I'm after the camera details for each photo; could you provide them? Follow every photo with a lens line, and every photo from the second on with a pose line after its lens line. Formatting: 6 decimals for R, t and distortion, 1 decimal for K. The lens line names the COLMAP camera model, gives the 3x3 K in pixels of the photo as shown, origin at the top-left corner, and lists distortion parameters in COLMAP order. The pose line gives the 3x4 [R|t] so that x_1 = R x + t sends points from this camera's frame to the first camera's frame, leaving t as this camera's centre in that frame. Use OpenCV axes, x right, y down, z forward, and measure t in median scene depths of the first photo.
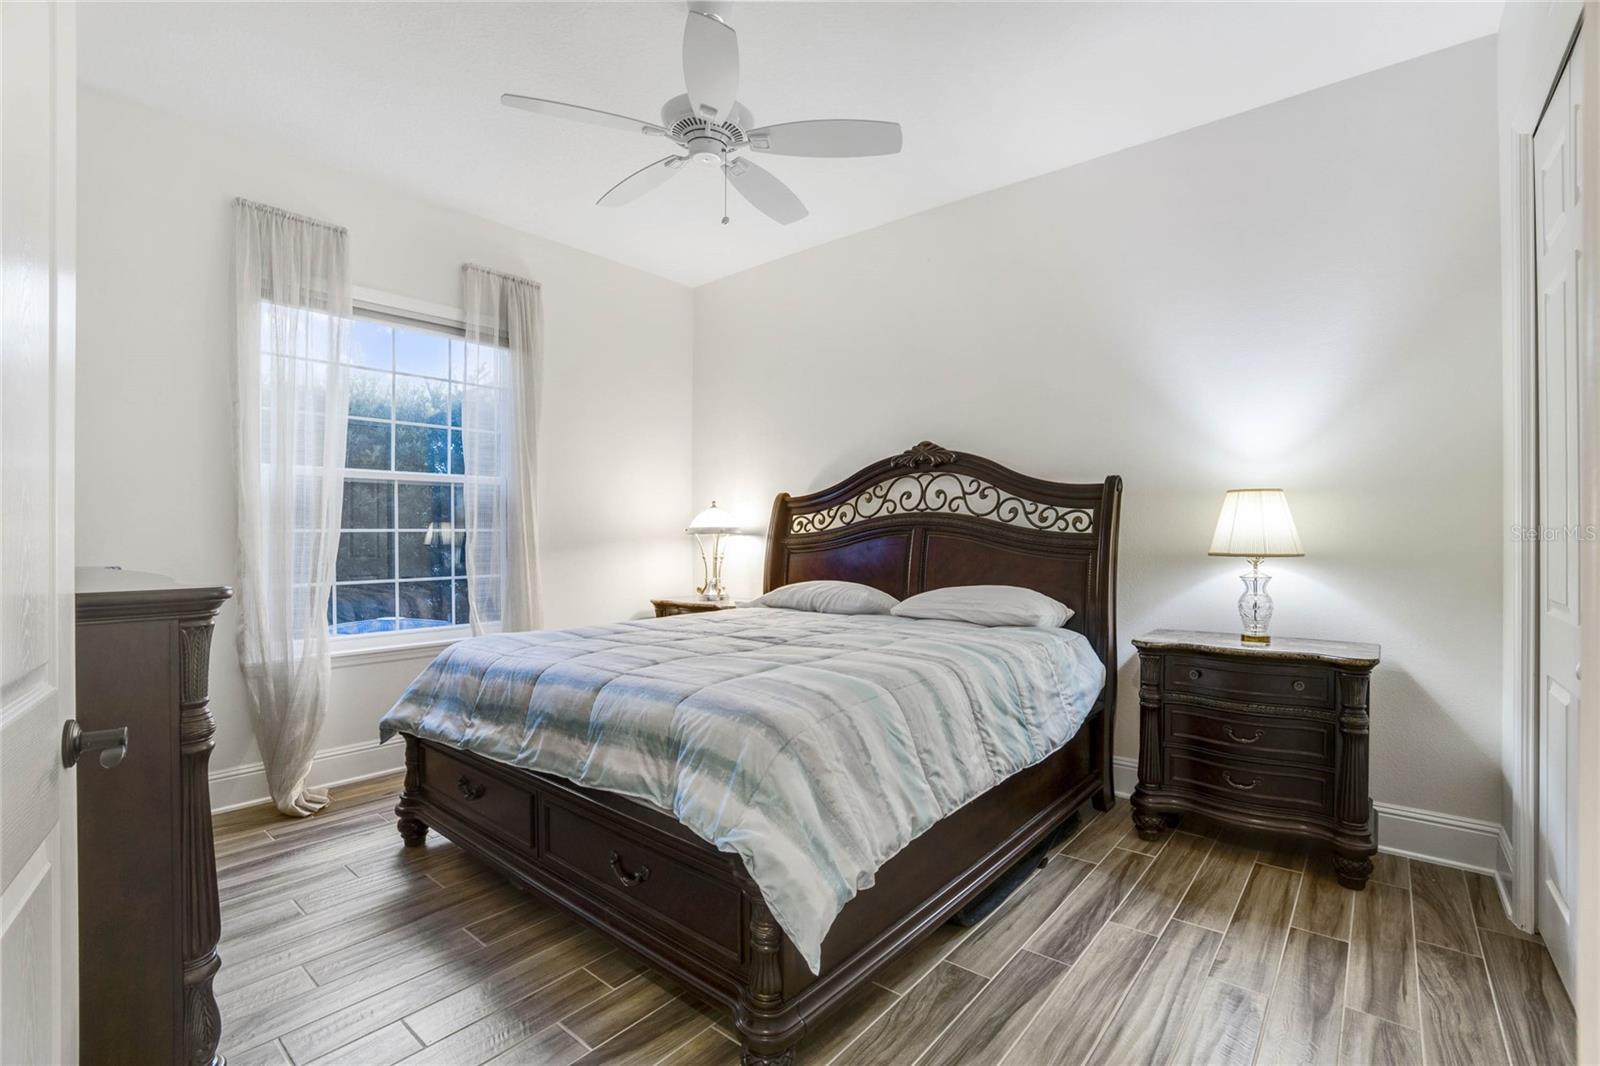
lens RADIAL K [[727.7, 0, 795.9], [0, 727.7, 537.4], [0, 0, 1]] dist [-0.038049, 0.010686]
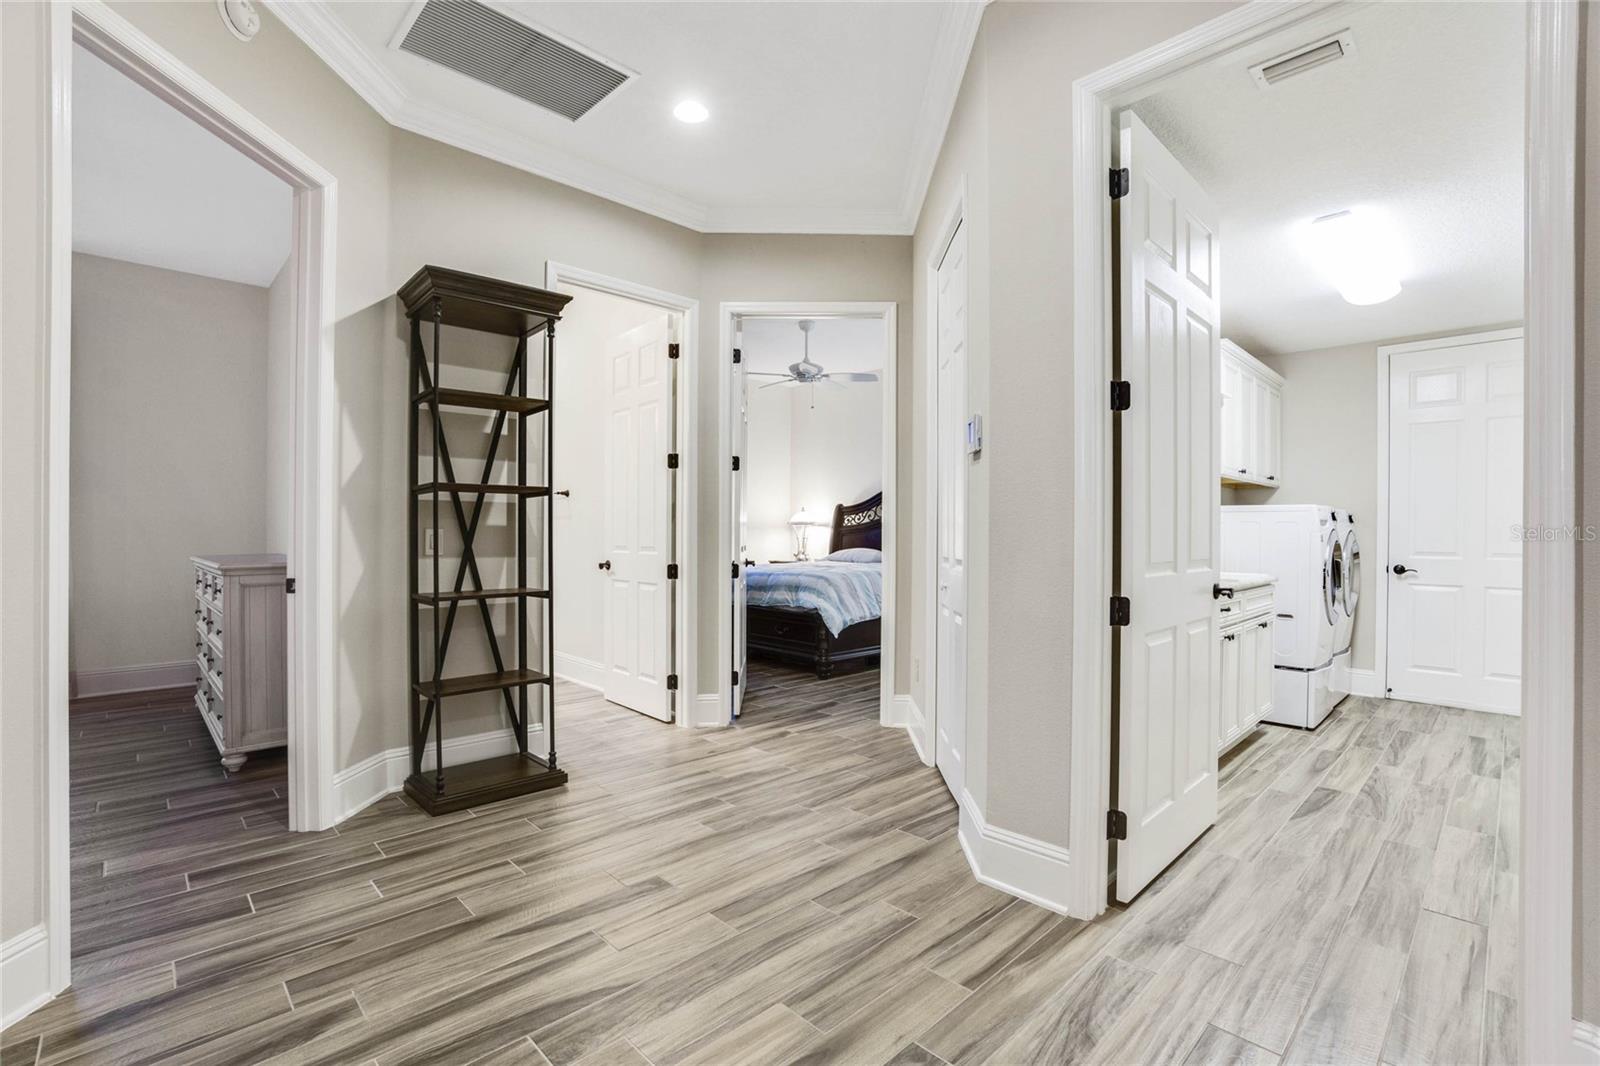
lens RADIAL K [[727.7, 0, 796.1], [0, 727.7, 538.4], [0, 0, 1]] dist [-0.038049, 0.010686]
pose [[0.994457, 0.008529, -0.104800, 0.073739], [-0.007811, 0.999943, 0.007262, 0.018025], [0.104856, -0.006404, 0.994467, -0.975568]]
